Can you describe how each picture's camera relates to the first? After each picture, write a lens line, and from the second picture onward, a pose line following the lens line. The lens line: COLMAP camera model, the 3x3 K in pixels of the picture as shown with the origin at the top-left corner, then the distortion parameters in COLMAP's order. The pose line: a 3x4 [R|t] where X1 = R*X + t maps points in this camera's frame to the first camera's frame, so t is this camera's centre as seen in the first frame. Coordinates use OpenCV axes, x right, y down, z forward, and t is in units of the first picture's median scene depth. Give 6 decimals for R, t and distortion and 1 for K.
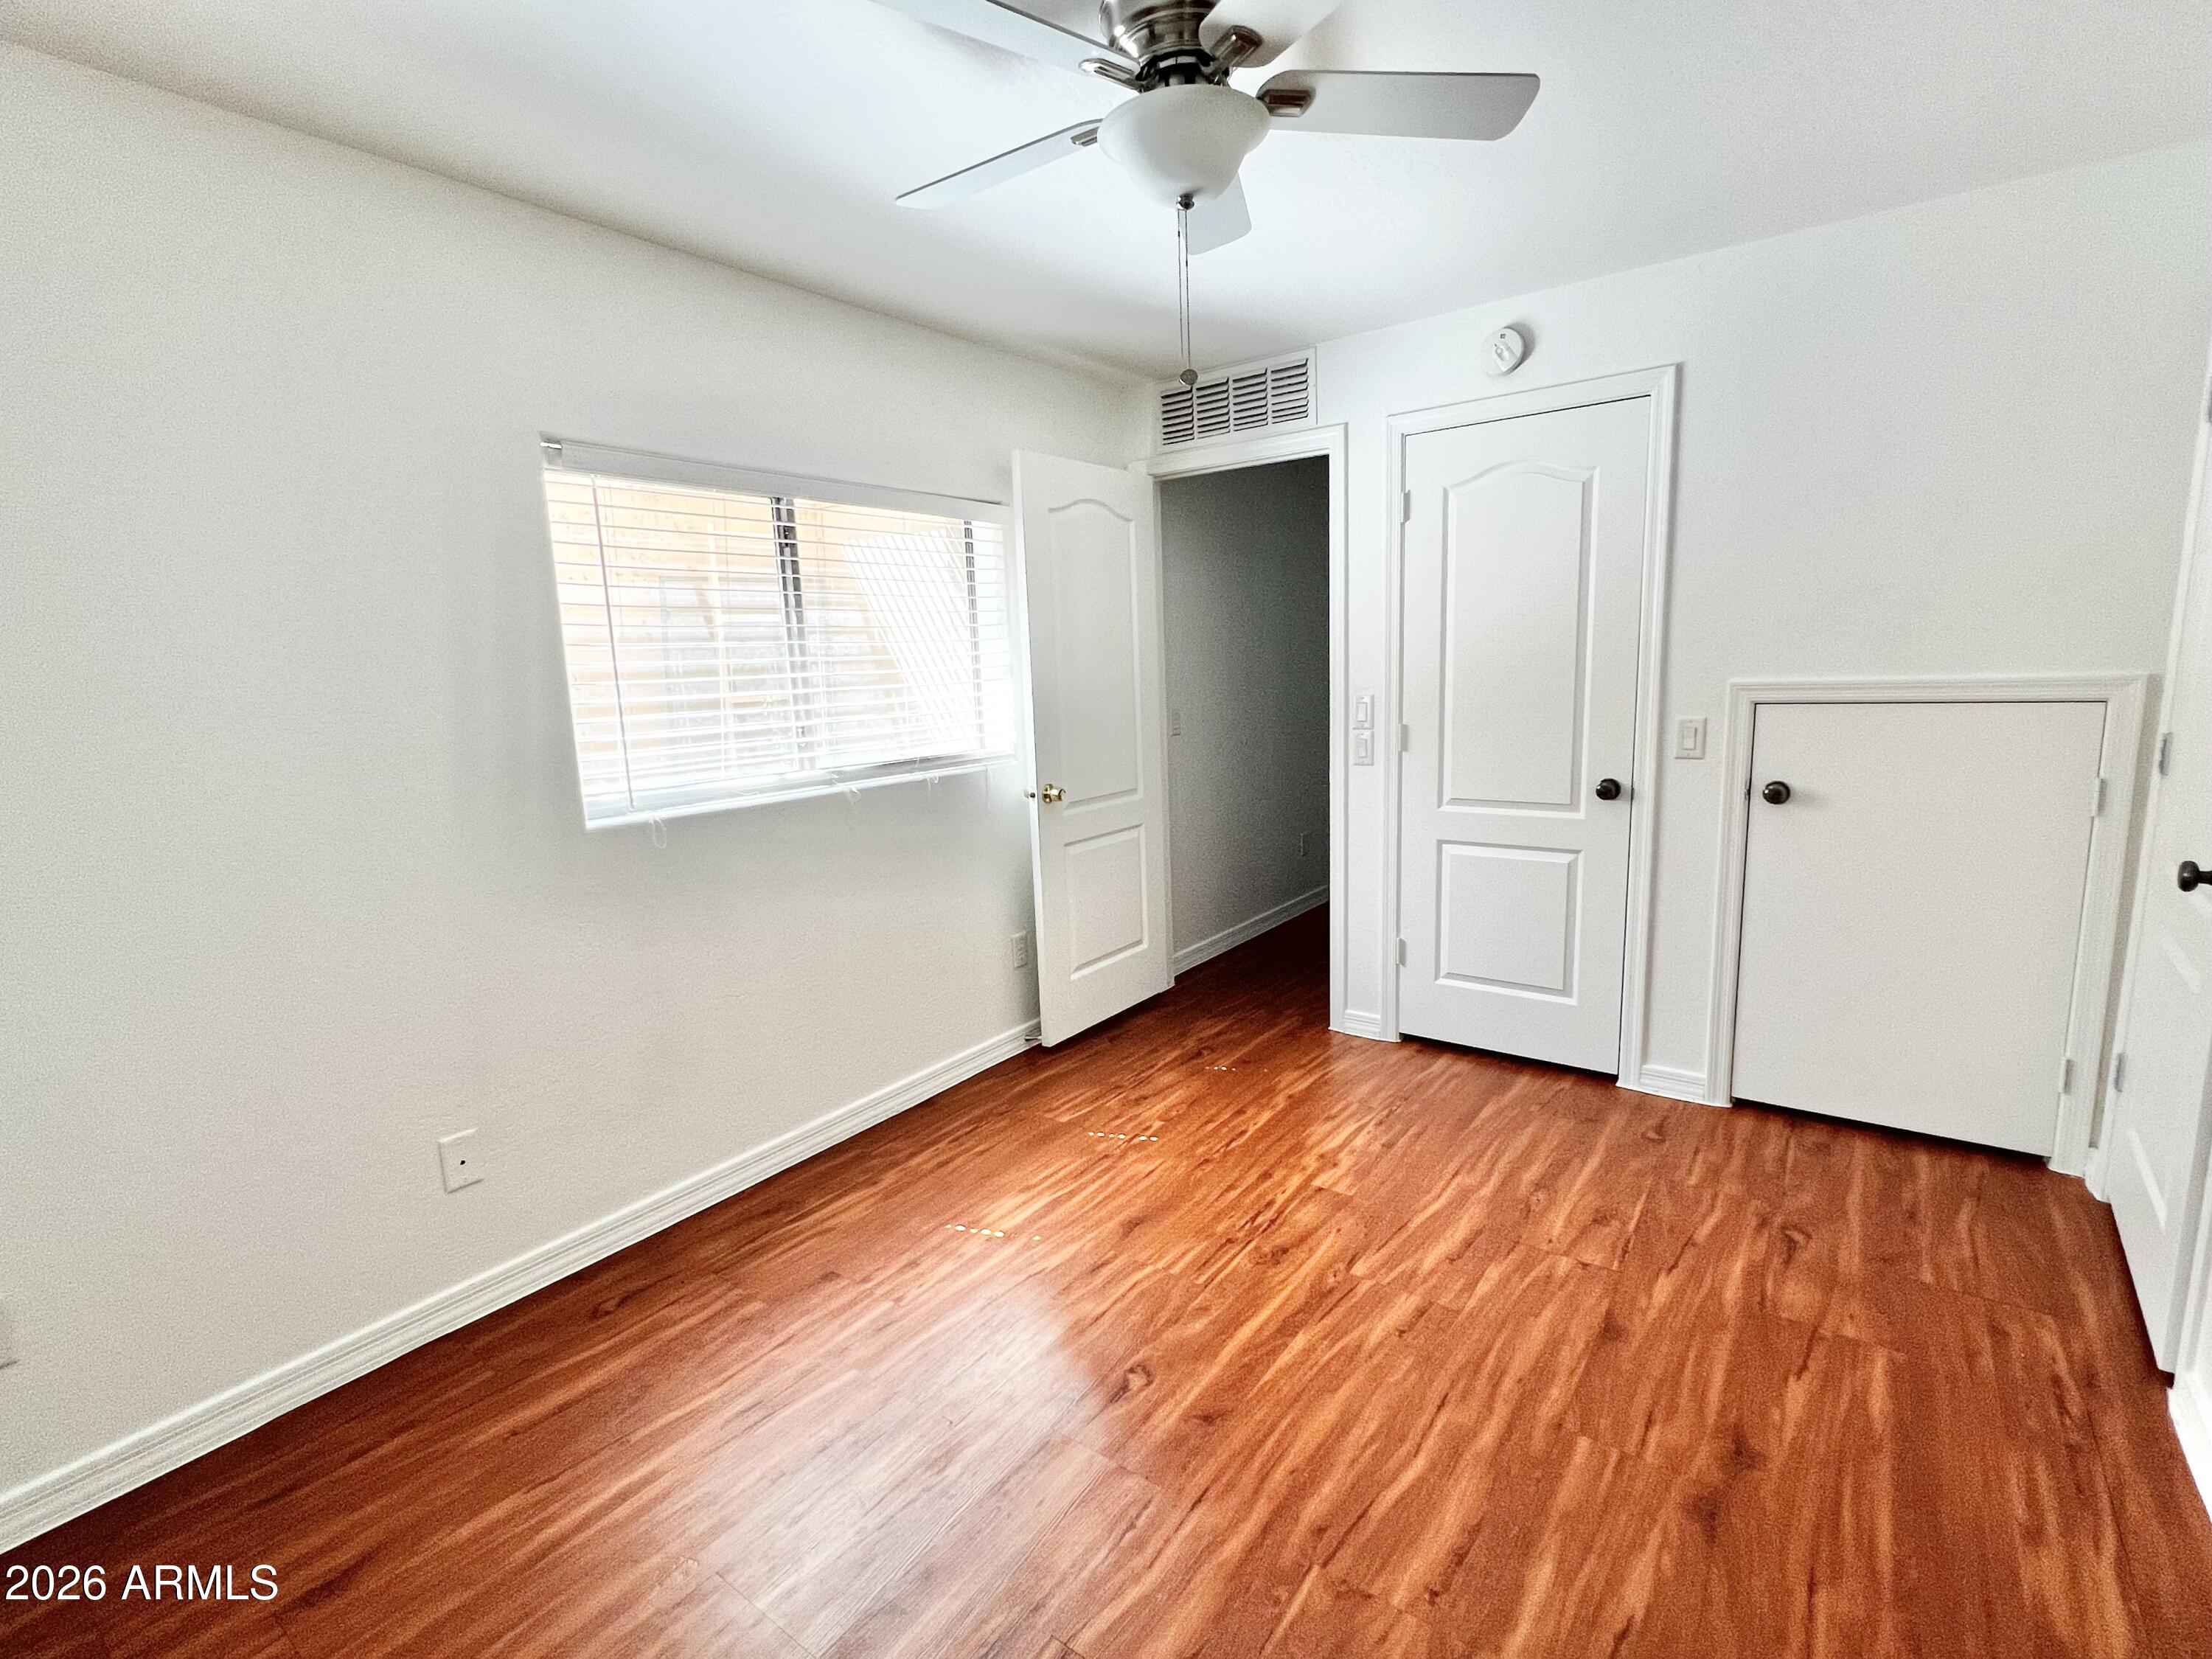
lens RADIAL K [[1057.3, 0, 1105.5], [0, 1057.3, 835.1], [0, 0, 1]] dist [-0.011111, 0.003396]
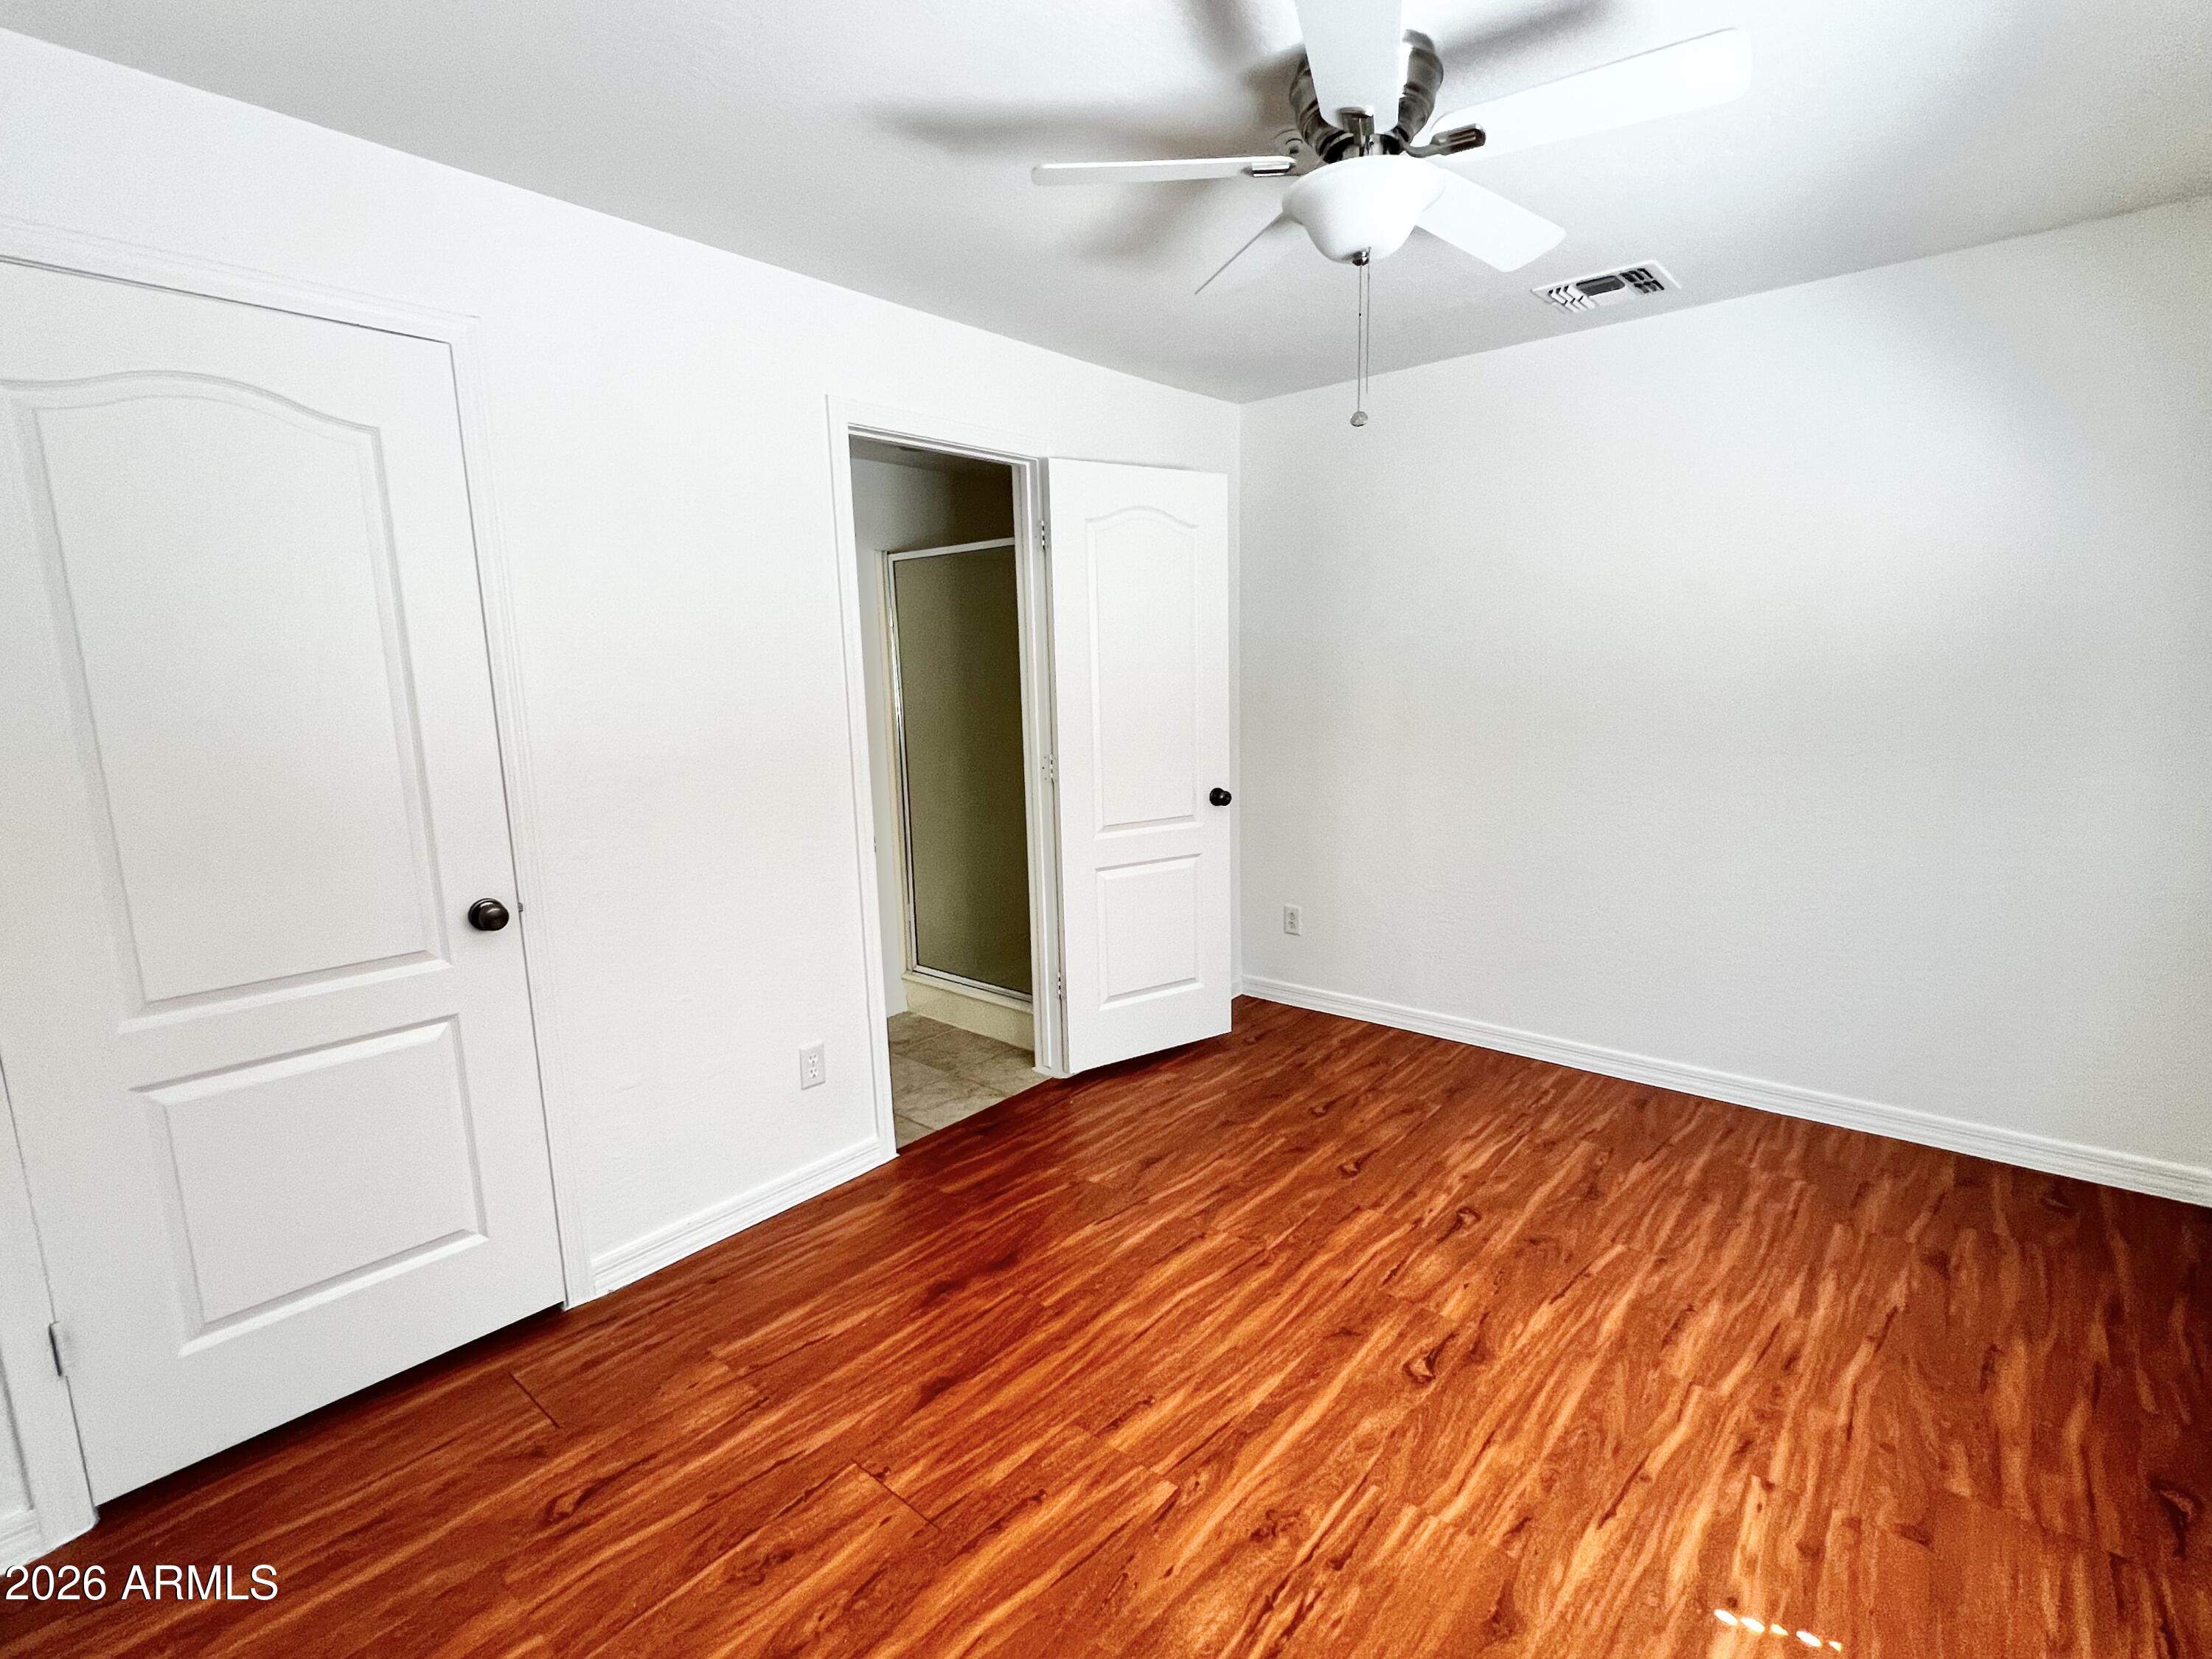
lens RADIAL K [[1057.3, 0, 1104.2], [0, 1057.3, 835.5], [0, 0, 1]] dist [-0.011111, 0.003396]
pose [[-0.995890, 0.052830, 0.073570, 0.223252], [0.073447, 0.946361, 0.314654, -0.312195], [-0.053000, 0.318764, -0.946351, 1.740446]]
